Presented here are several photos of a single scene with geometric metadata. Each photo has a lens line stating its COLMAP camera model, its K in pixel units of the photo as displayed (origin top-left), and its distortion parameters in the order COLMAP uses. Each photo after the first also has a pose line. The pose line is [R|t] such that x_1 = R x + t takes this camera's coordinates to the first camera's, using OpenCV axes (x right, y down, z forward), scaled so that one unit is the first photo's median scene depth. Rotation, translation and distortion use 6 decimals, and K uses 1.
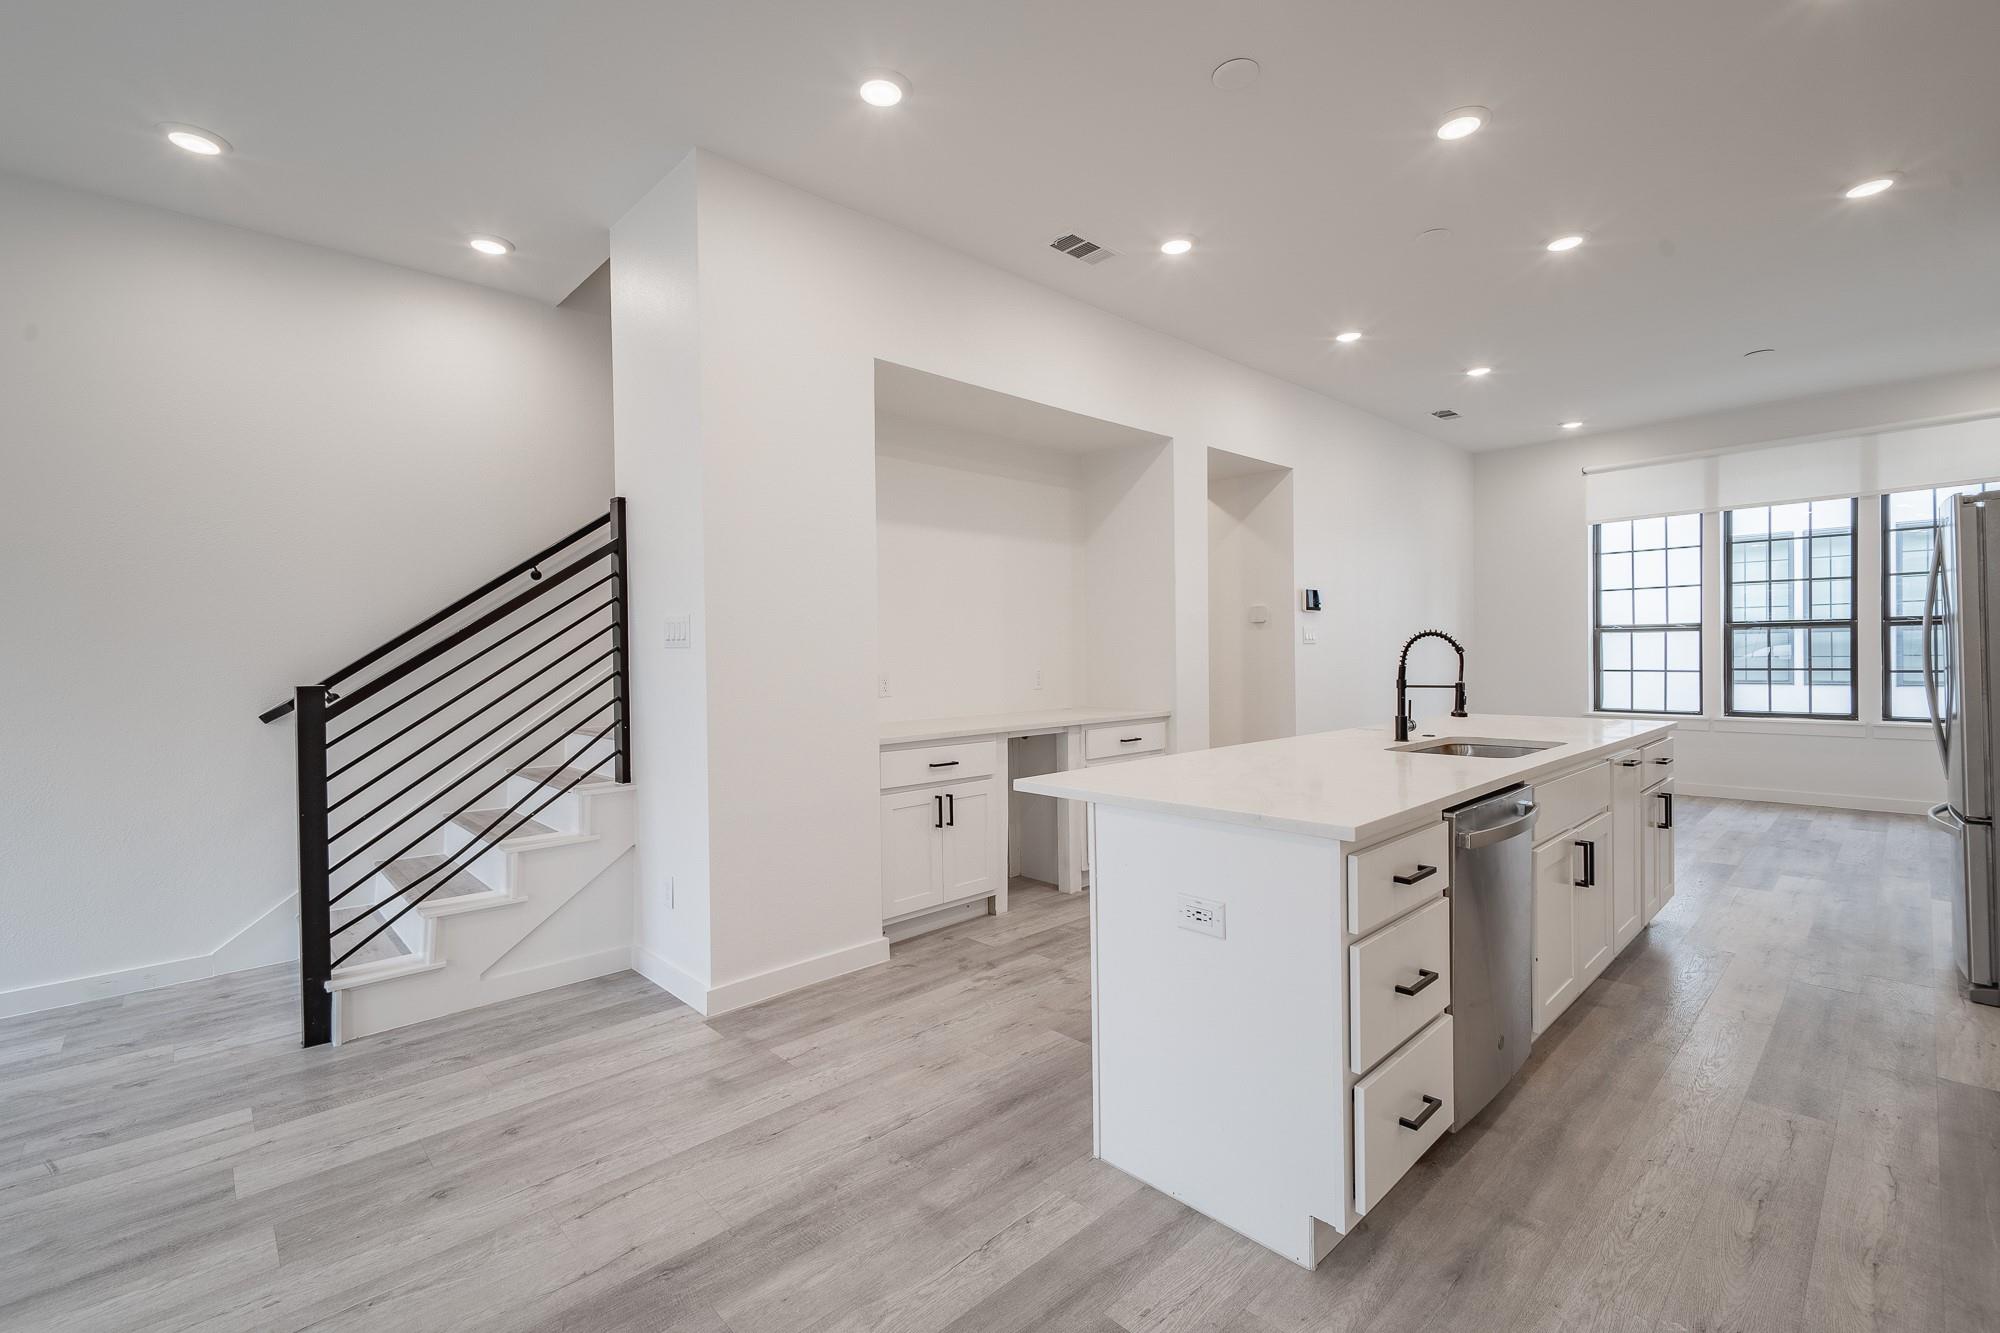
lens RADIAL K [[870.5, 0, 995.0], [0, 870.5, 660.6], [0, 0, 1]] dist [0.001021, -0.001472]
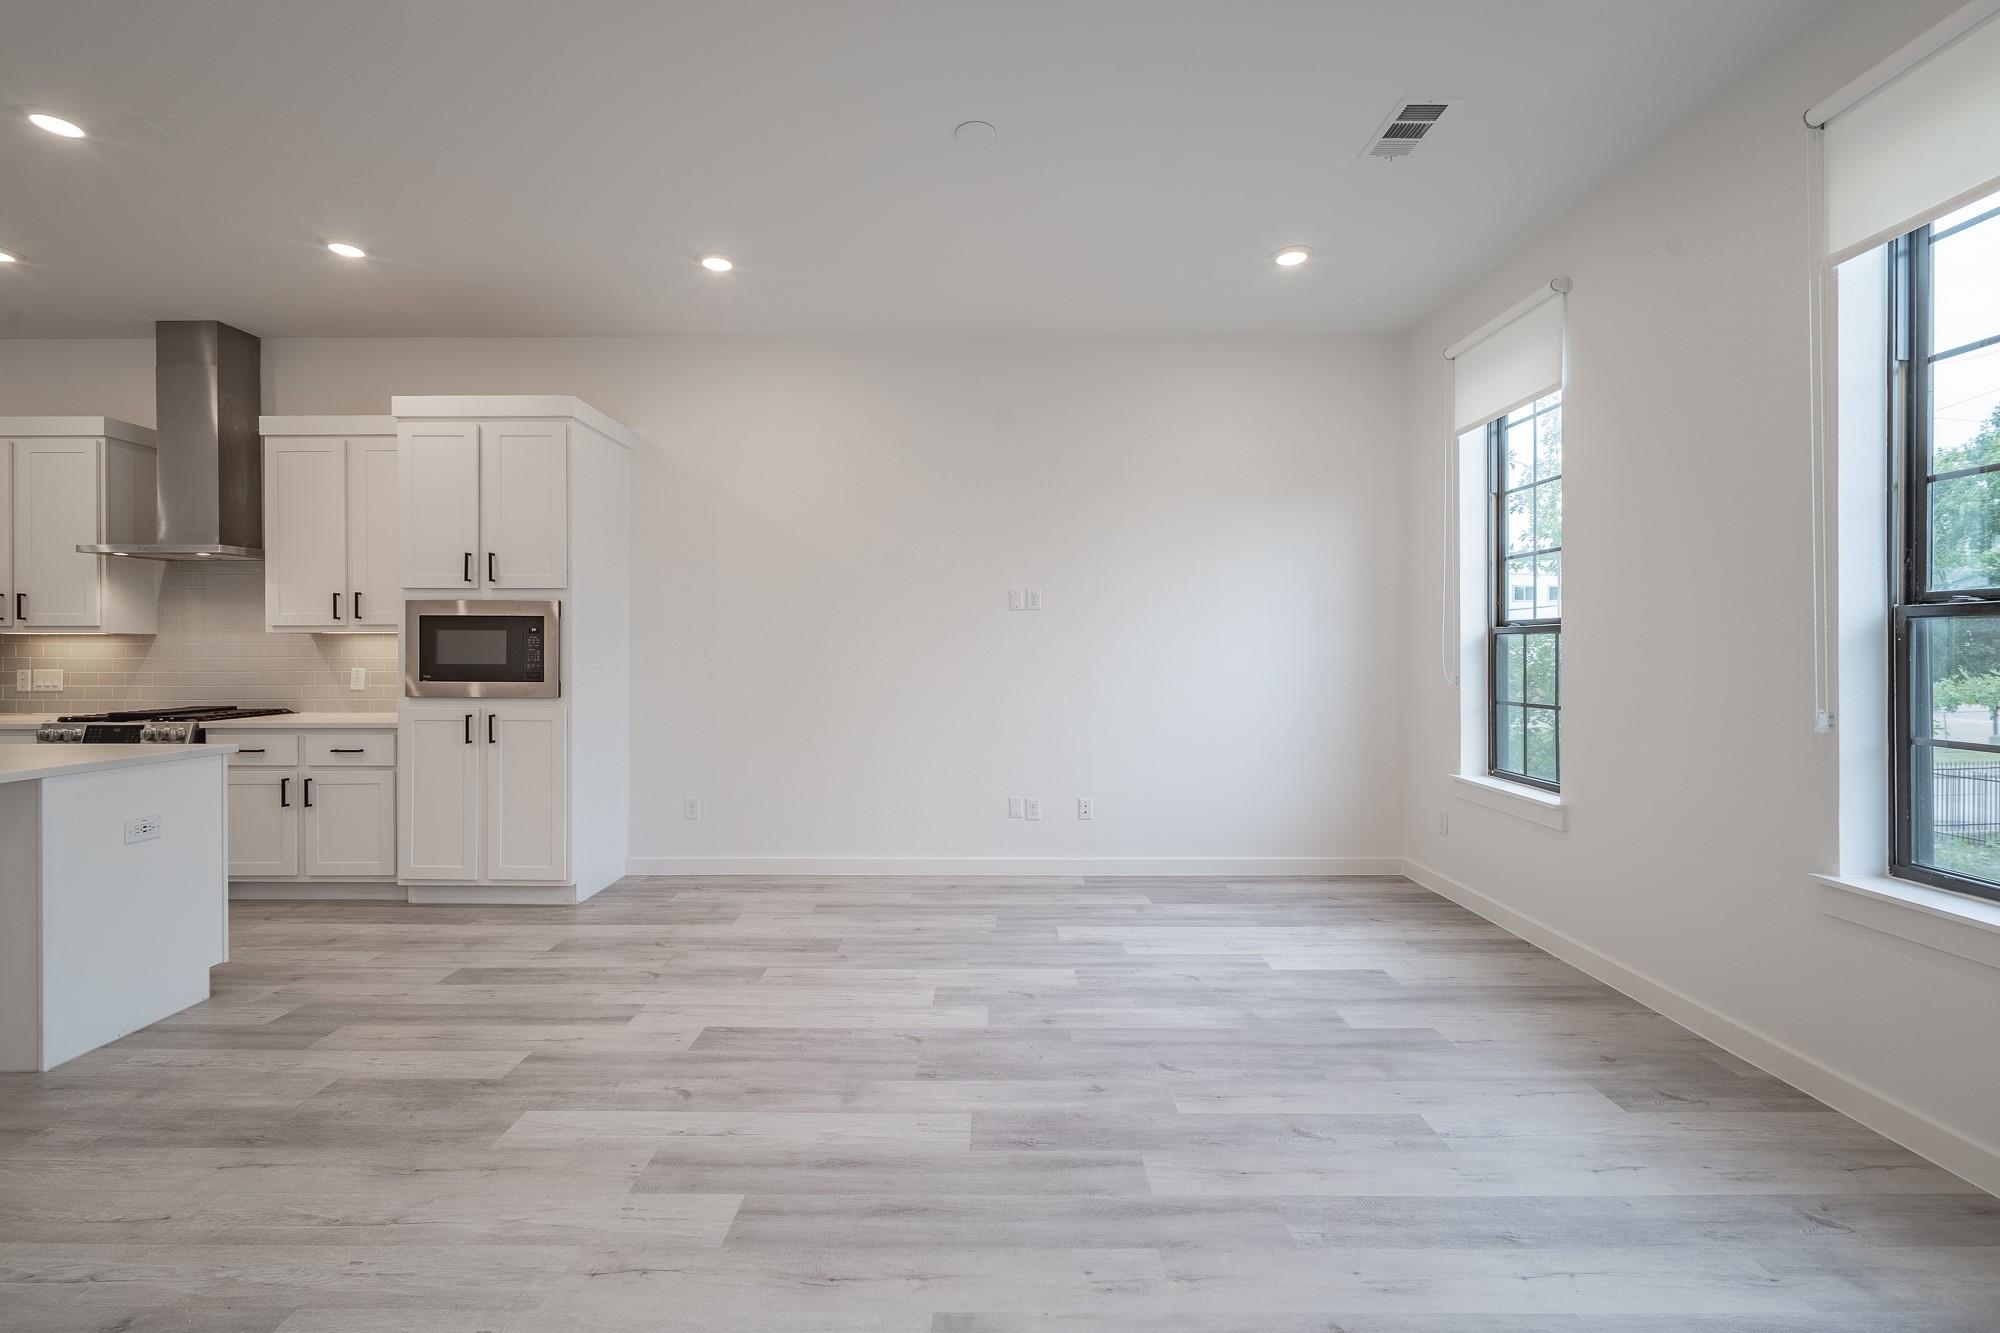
lens RADIAL K [[870.5, 0, 995.0], [0, 870.5, 660.6], [0, 0, 1]] dist [0.001021, -0.001472]
pose [[-0.729956, 0.007609, 0.683452, -0.919088], [0.019598, 0.999760, 0.009802, 0.006260], [-0.683213, 0.020549, -0.729930, 0.529863]]
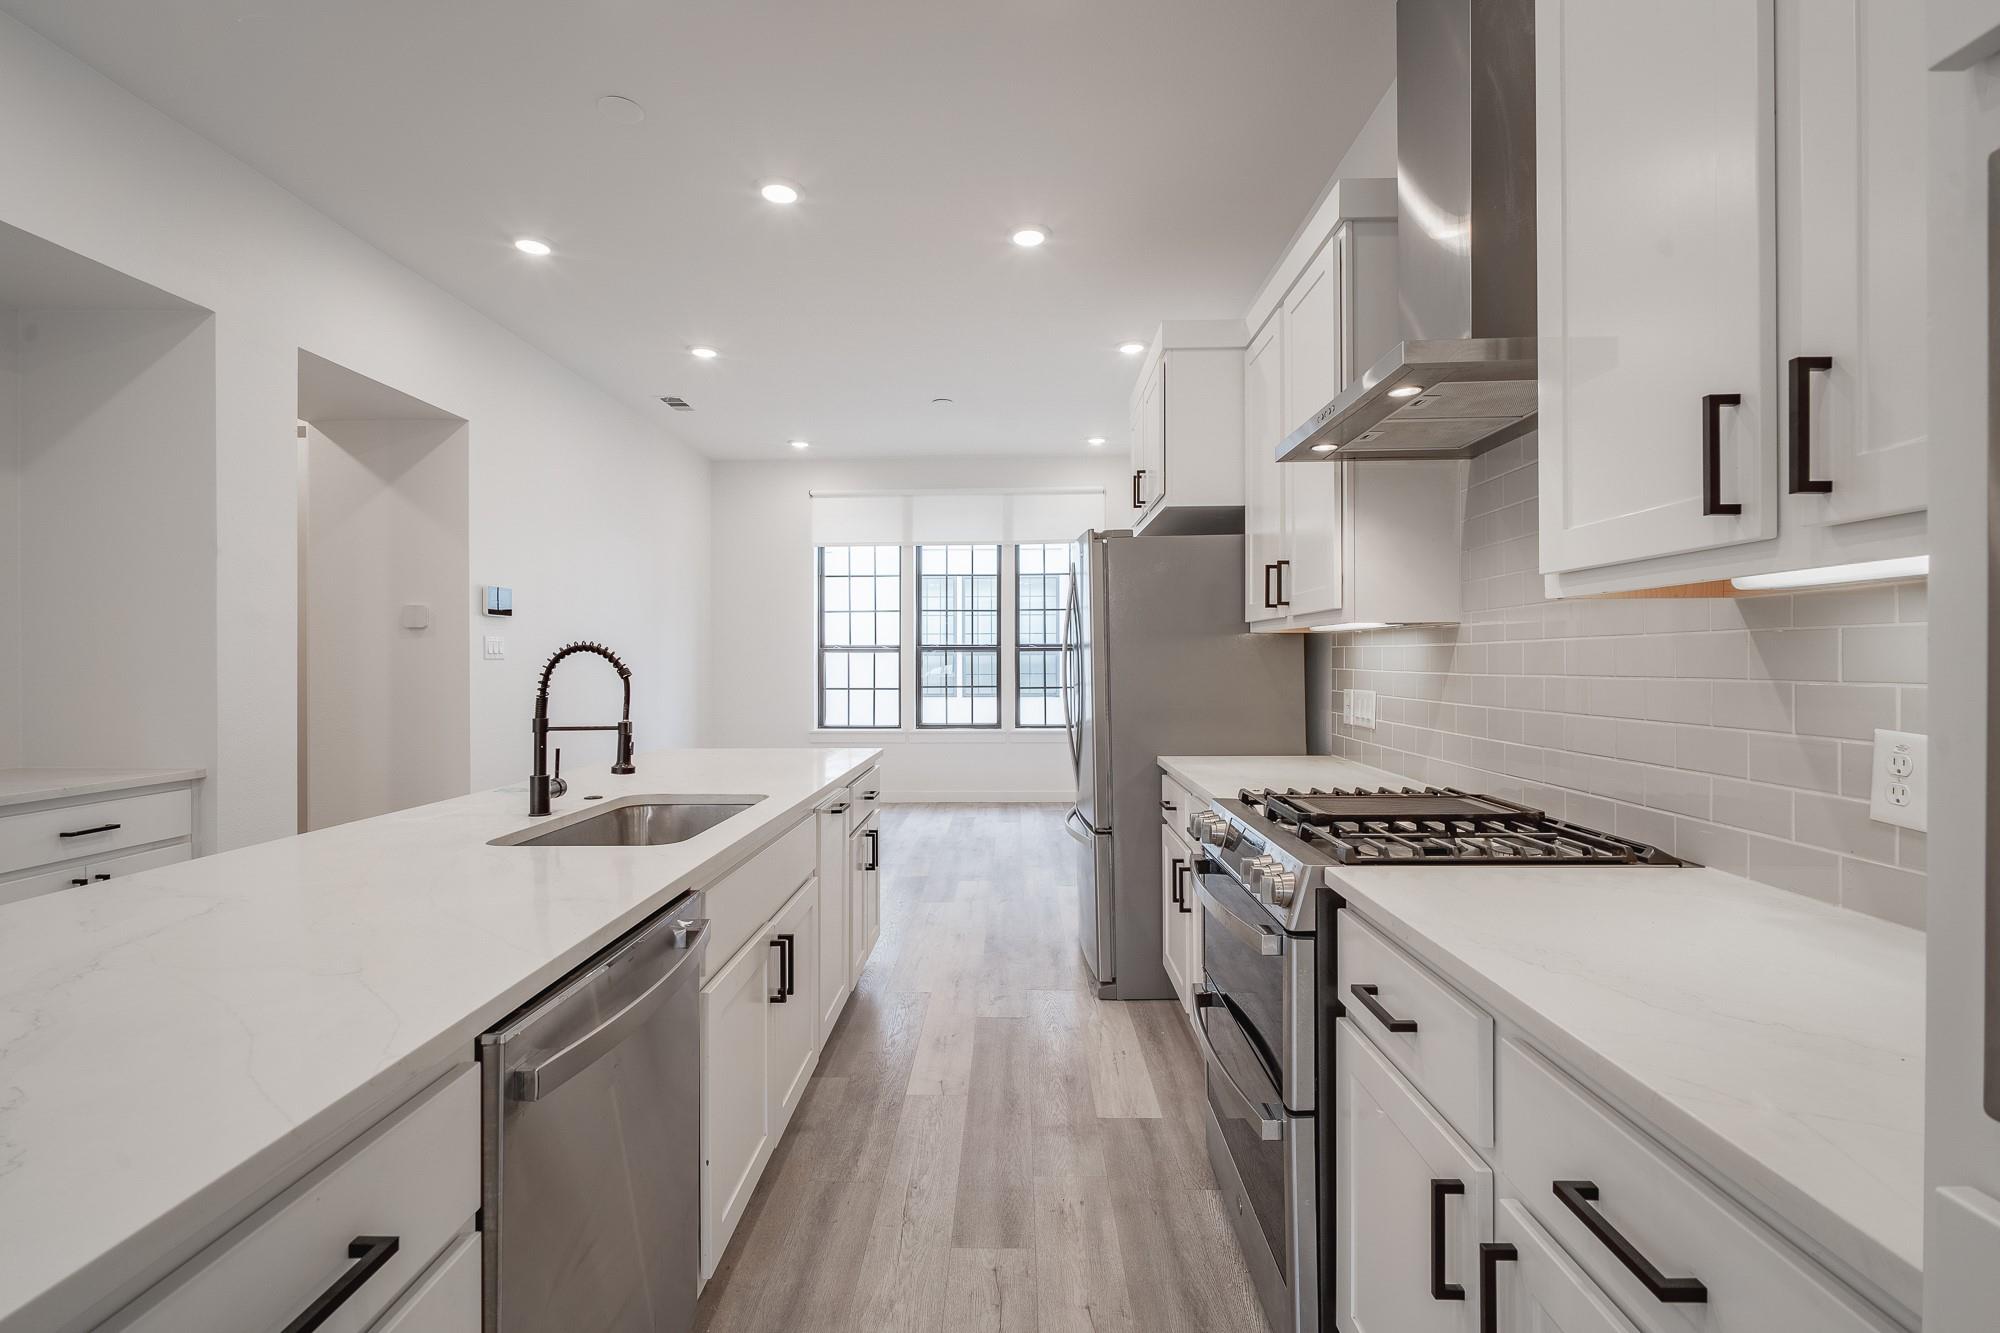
lens RADIAL K [[870.5, 0, 995.0], [0, 870.5, 660.6], [0, 0, 1]] dist [0.001021, -0.001472]
pose [[0.701543, 0.012523, 0.712517, 0.196631], [0.000071, 0.999844, -0.017643, -0.007507], [-0.712627, 0.012428, 0.701433, 0.252017]]
